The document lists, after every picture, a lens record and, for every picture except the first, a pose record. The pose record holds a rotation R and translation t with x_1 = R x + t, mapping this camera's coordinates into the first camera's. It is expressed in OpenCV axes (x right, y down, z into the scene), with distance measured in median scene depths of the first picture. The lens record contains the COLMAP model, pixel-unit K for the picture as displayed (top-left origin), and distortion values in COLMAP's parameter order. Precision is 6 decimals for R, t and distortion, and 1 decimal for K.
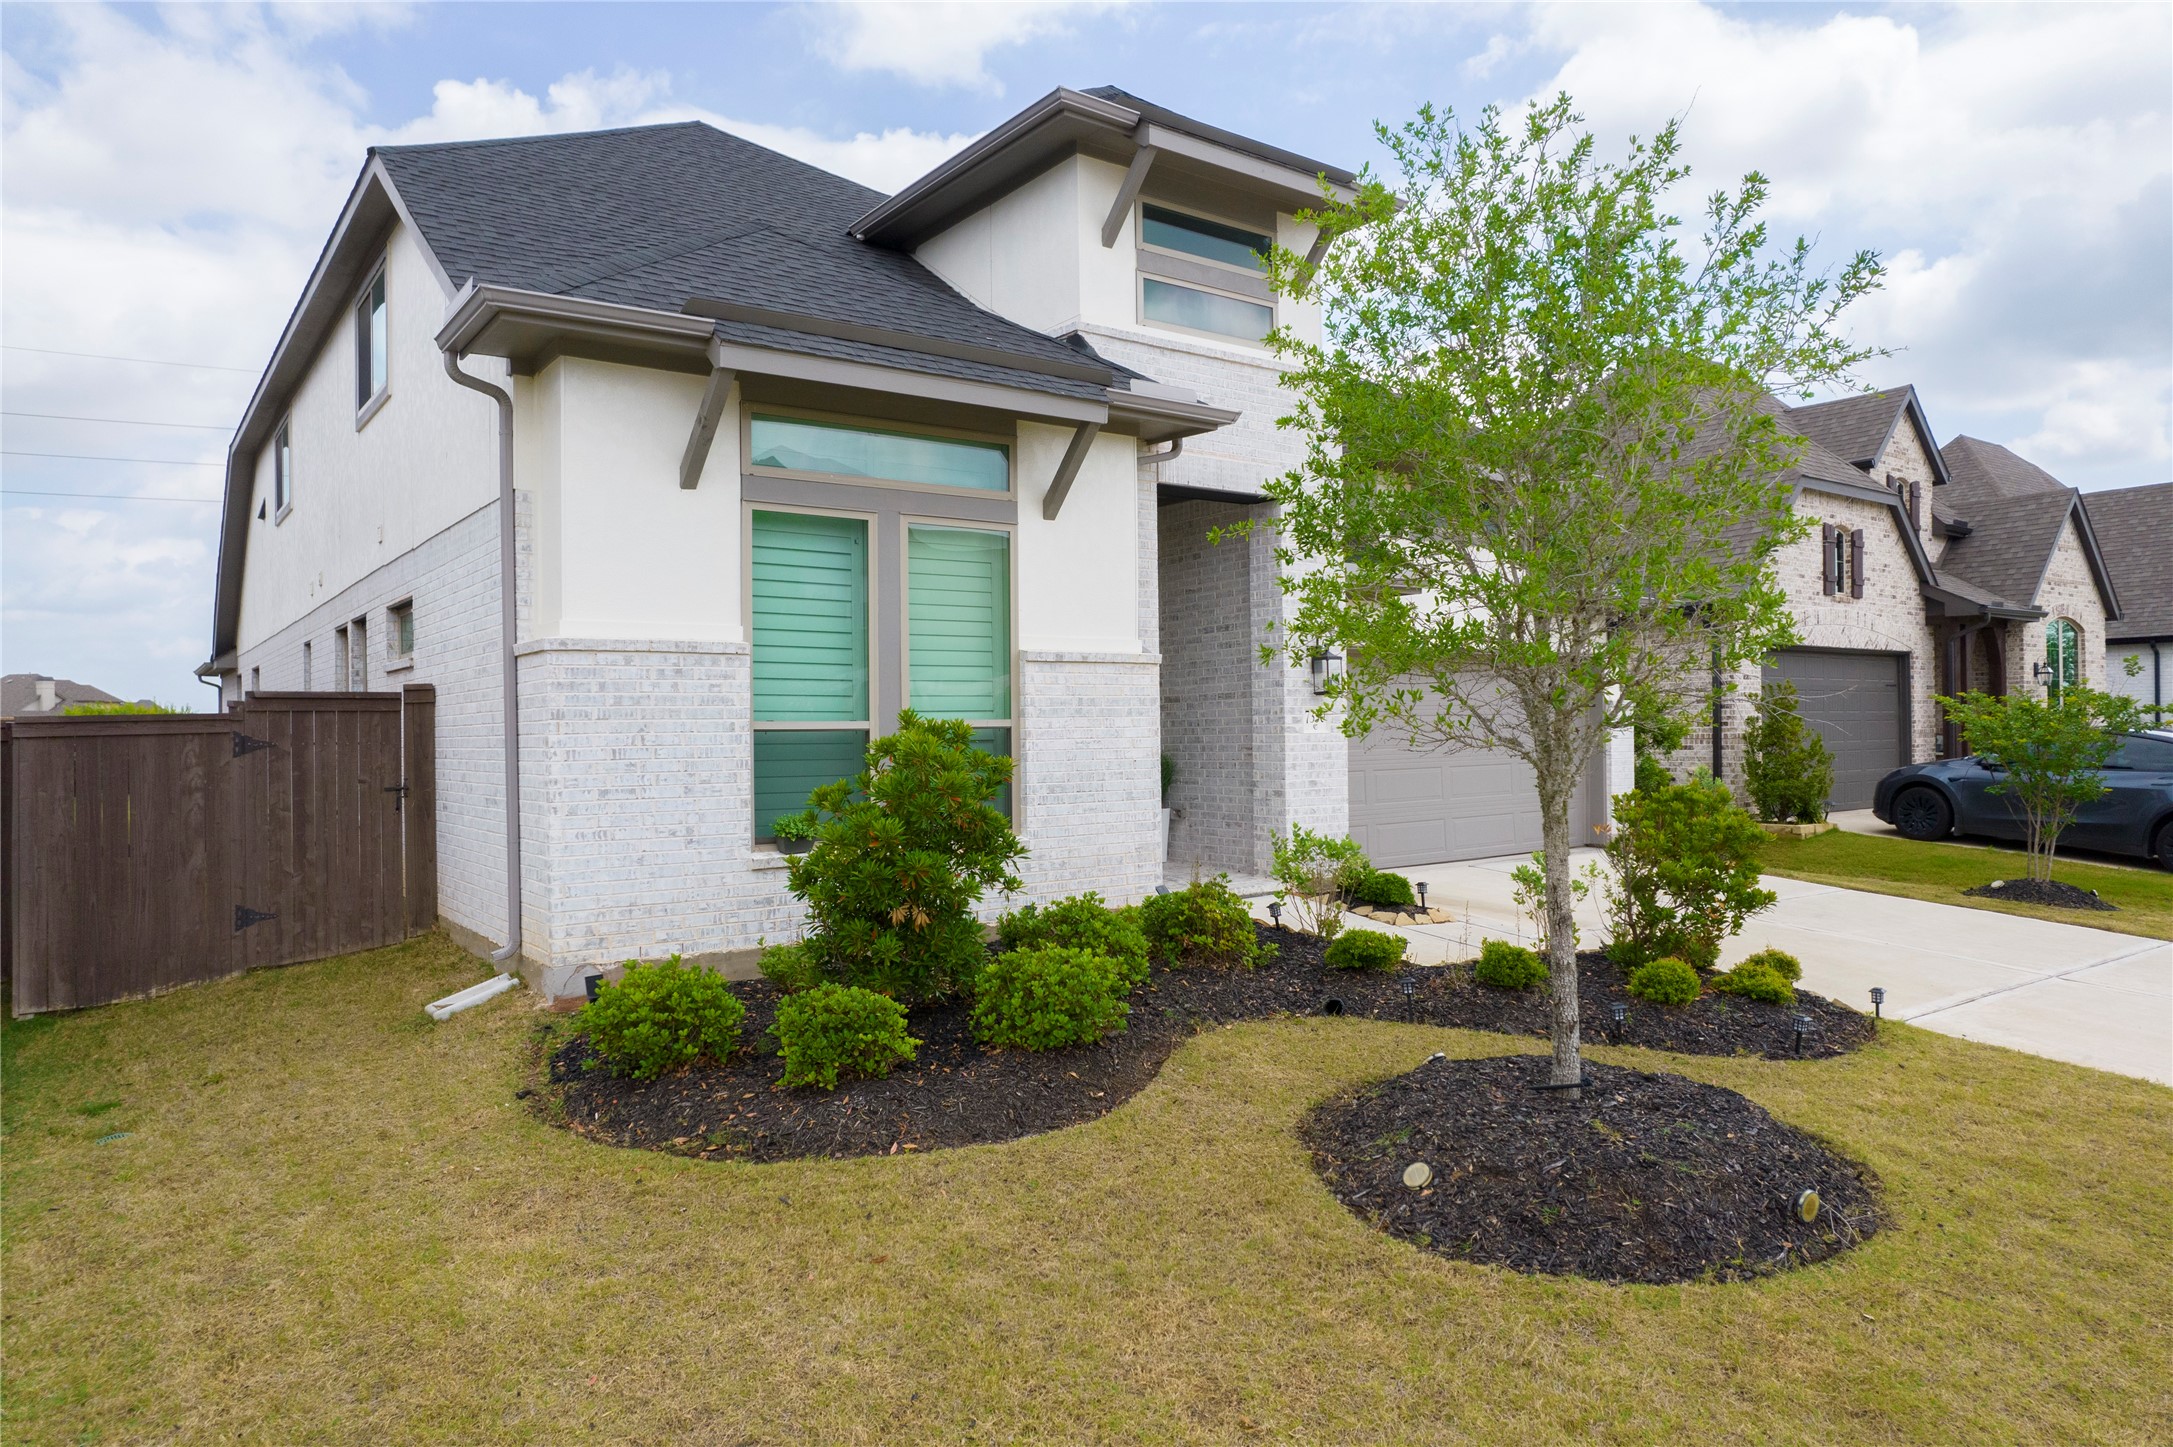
lens RADIAL K [[1386.5, 0, 1086.5], [0, 1386.5, 723.5], [0, 0, 1]] dist [-0.039551, 0.001175]
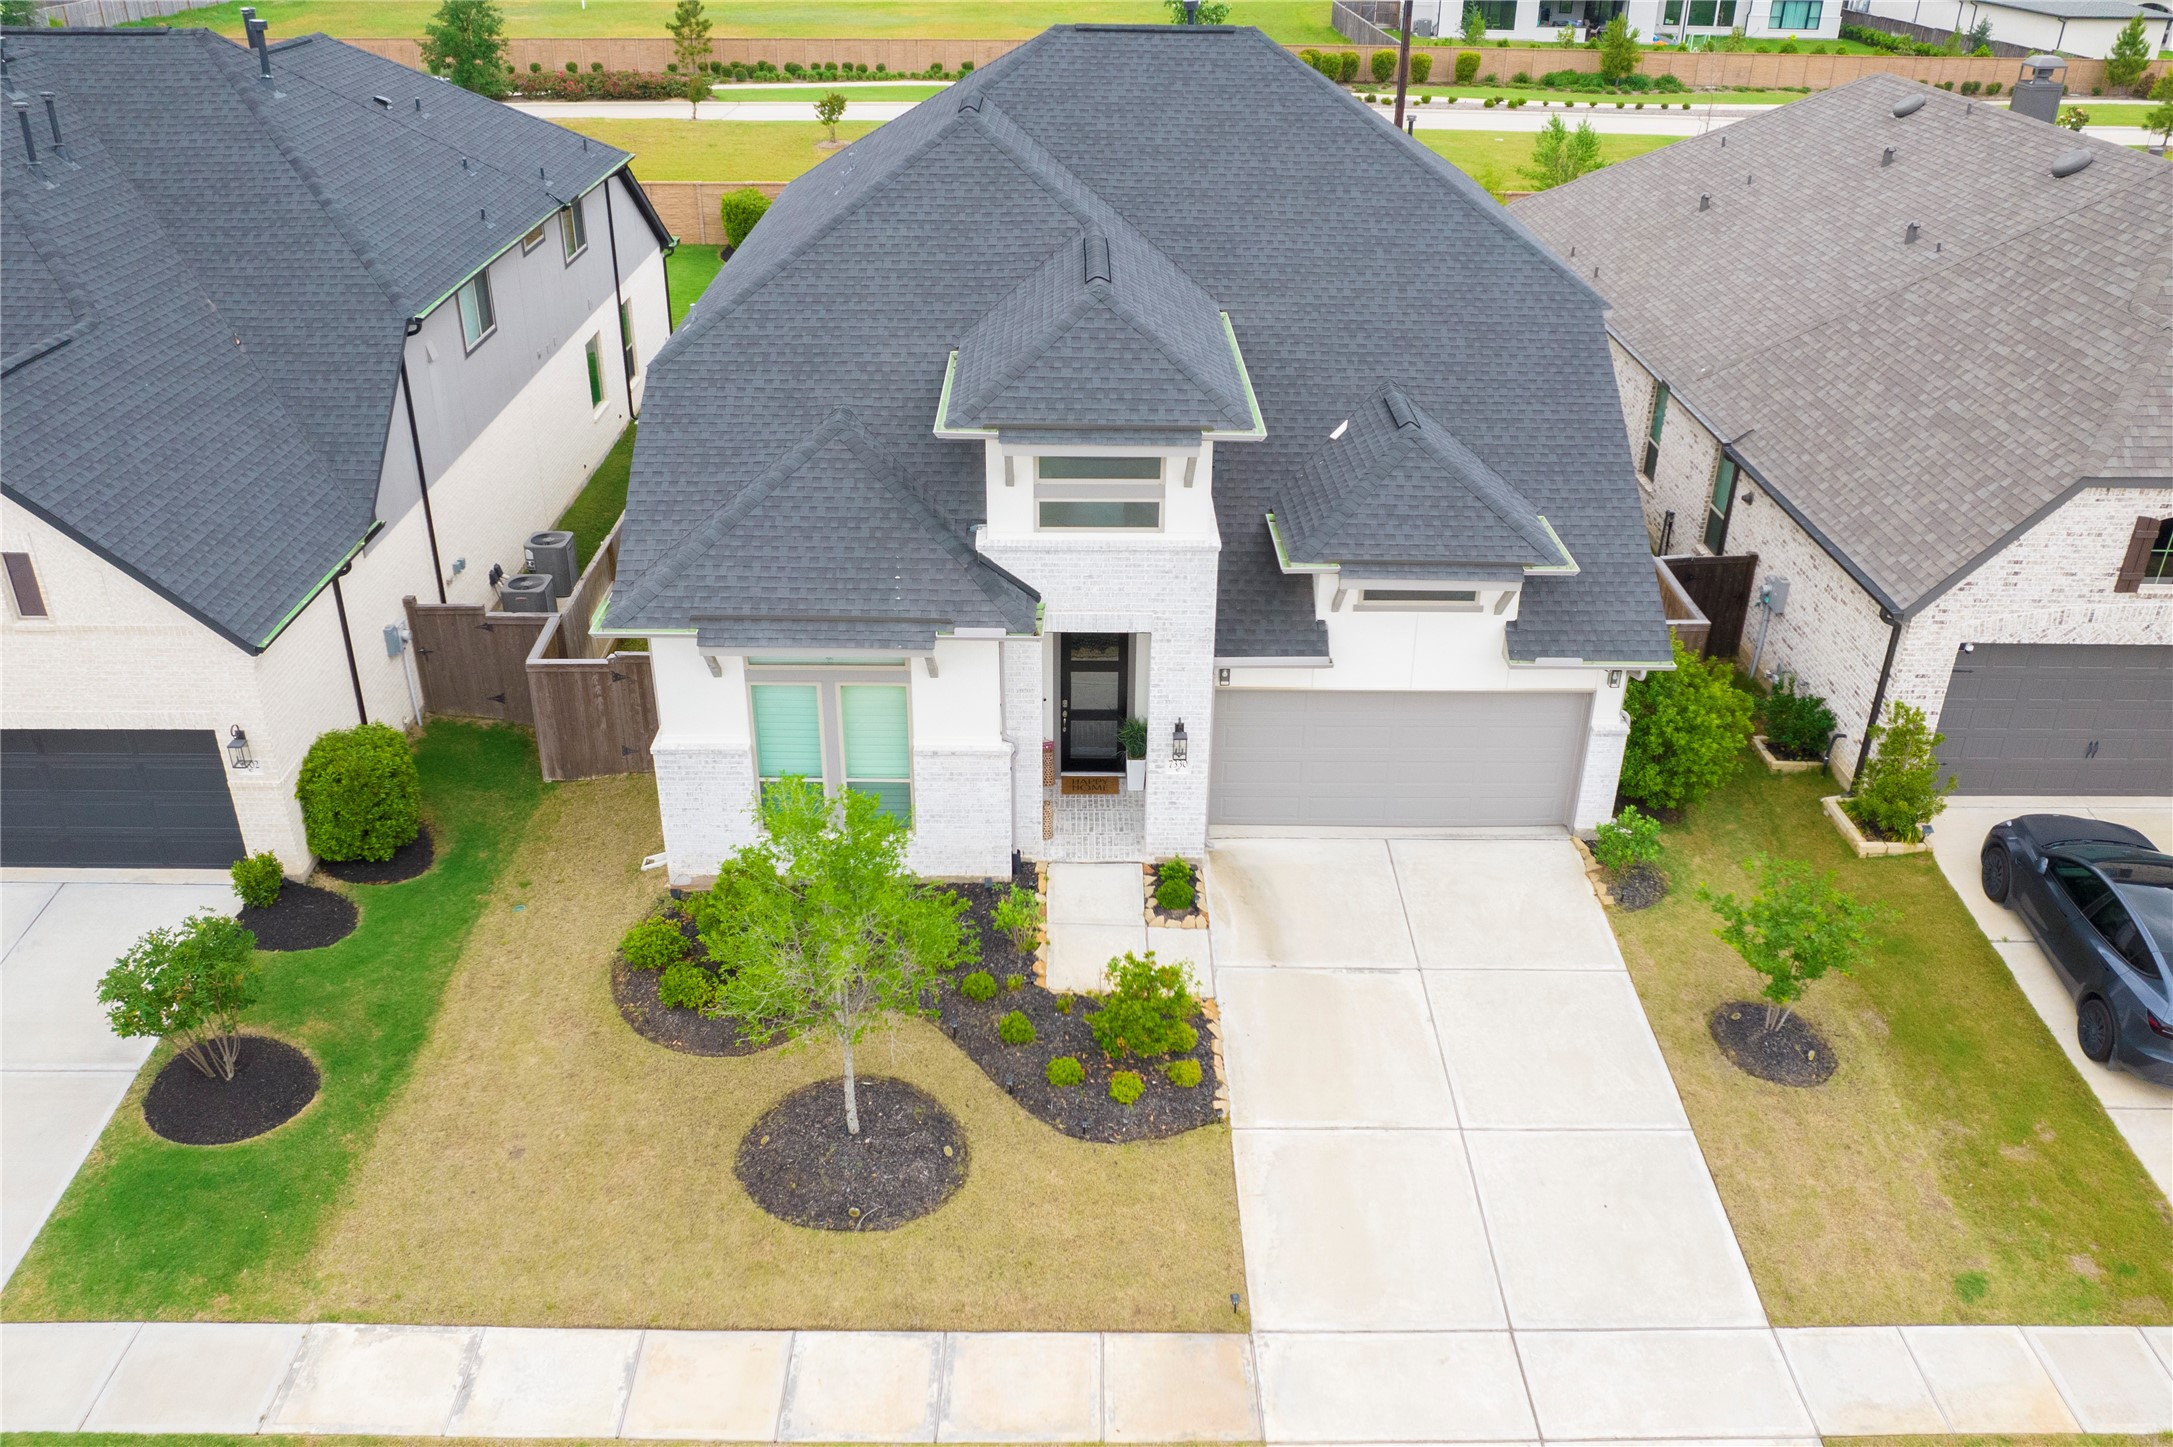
lens RADIAL K [[1718.5, 0, 1086.5], [0, 1718.5, 723.5], [0, 0, 1]] dist [-0.000536, -0.007816]
pose [[0.809275, 0.292749, -0.509285, 1.249110], [-0.015634, 0.877399, 0.479507, -1.142182], [0.587221, -0.380091, 0.714634, -0.433449]]
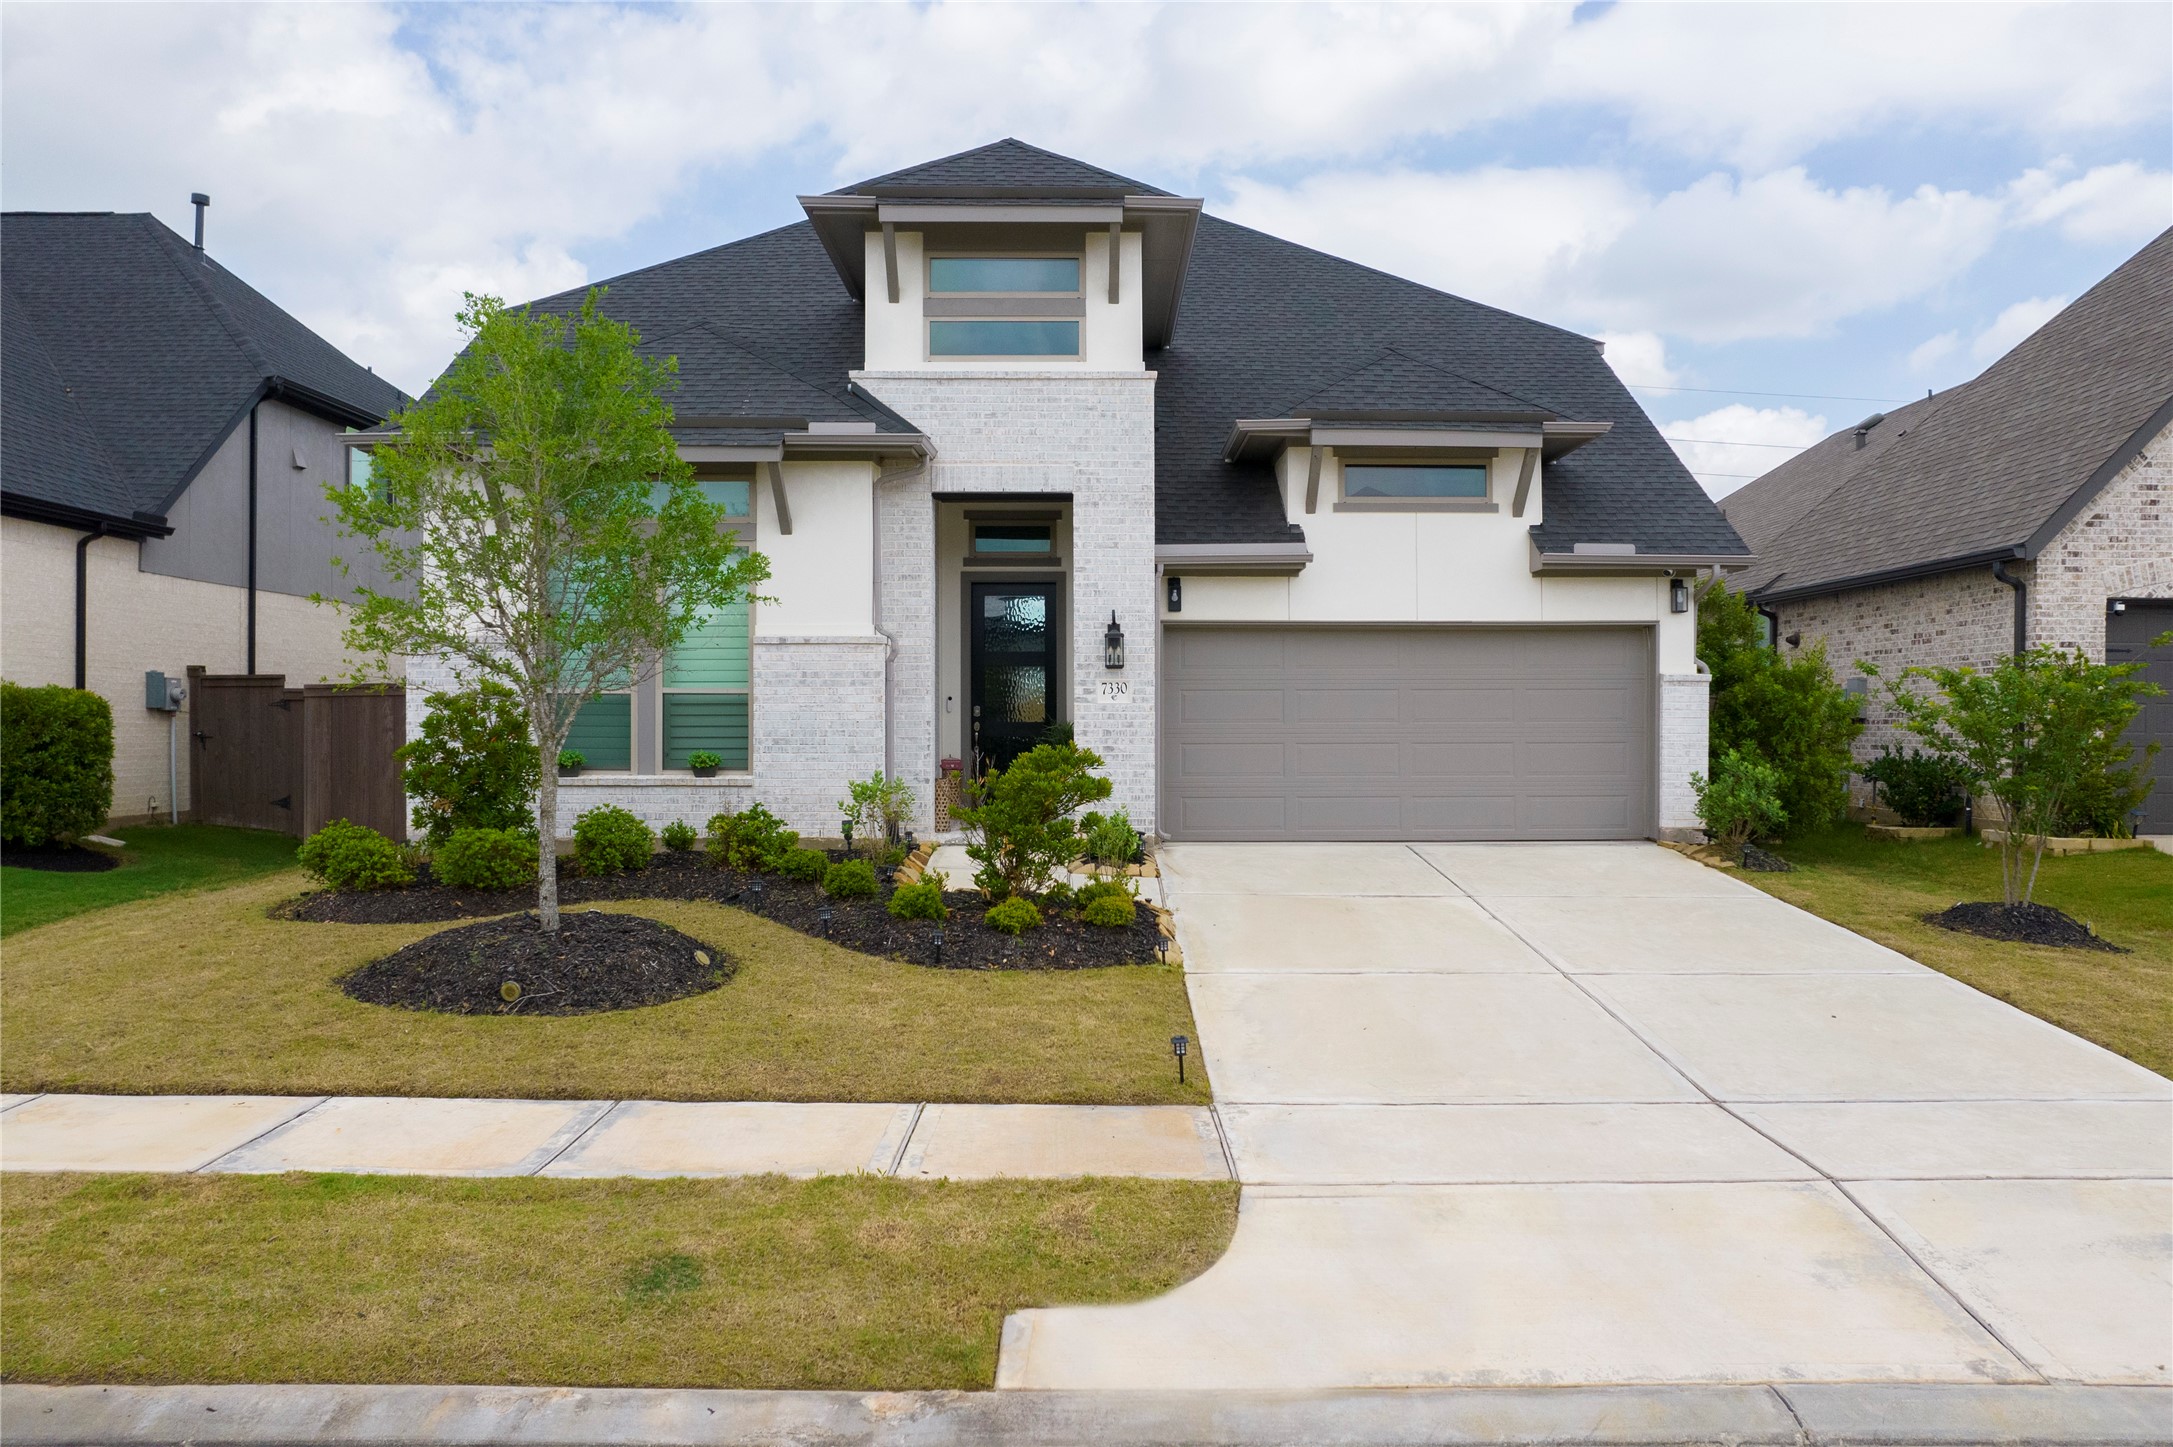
lens RADIAL K [[1594.4, 0, 1086.5], [0, 1594.4, 723.5], [0, 0, 1]] dist [-0.014927, -0.002469]
pose [[0.804393, 0.015355, -0.593899, 1.116797], [-0.009311, 0.999869, 0.013240, 0.007973], [0.594024, -0.005121, 0.804431, -0.036606]]
